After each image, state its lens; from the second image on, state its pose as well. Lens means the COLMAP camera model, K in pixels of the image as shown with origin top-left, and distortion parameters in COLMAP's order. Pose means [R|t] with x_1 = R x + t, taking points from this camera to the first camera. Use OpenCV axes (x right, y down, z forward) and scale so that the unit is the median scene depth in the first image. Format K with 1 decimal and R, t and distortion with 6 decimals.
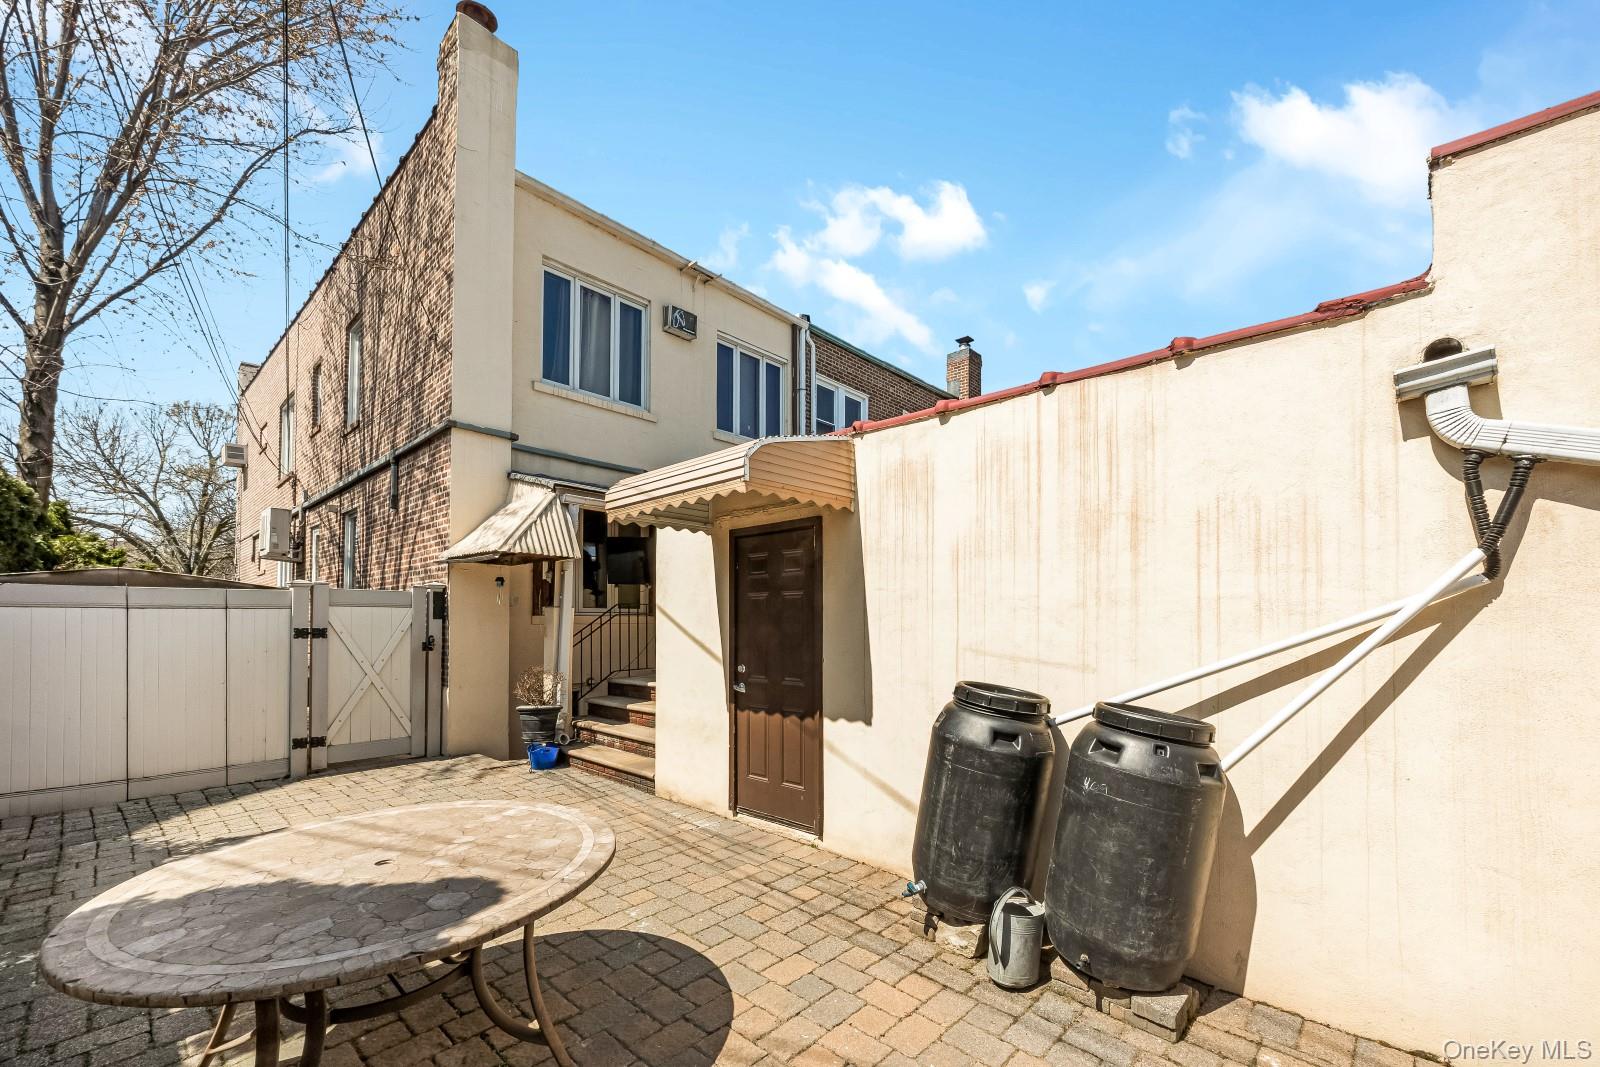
lens RADIAL K [[656.7, 0, 828.9], [0, 656.7, 625.9], [0, 0, 1]] dist [0.001586, 0.000006]
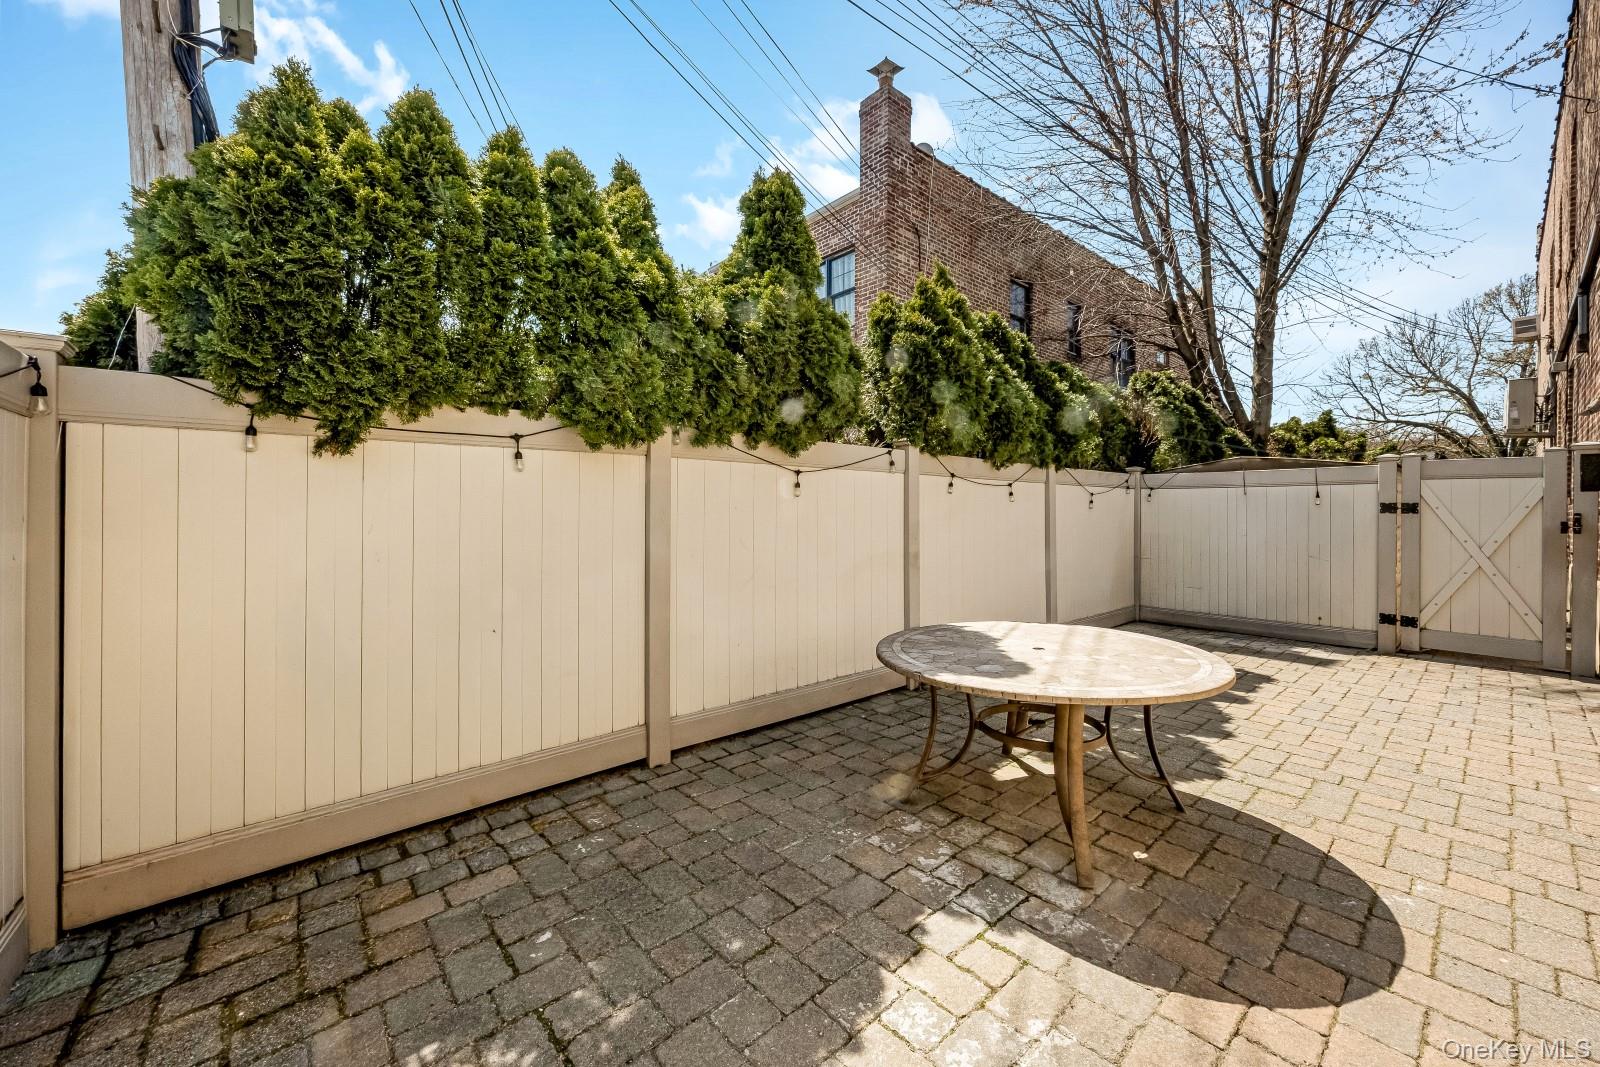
lens RADIAL K [[617.3, 0, 799.7], [0, 617.3, 525.0], [0, 0, 1]] dist [0.000909, -0.000064]
pose [[-0.126910, 0.021933, -0.991672, 0.315386], [-0.015261, 0.999594, 0.024061, 0.037094], [0.991797, 0.018187, -0.126524, 0.316559]]
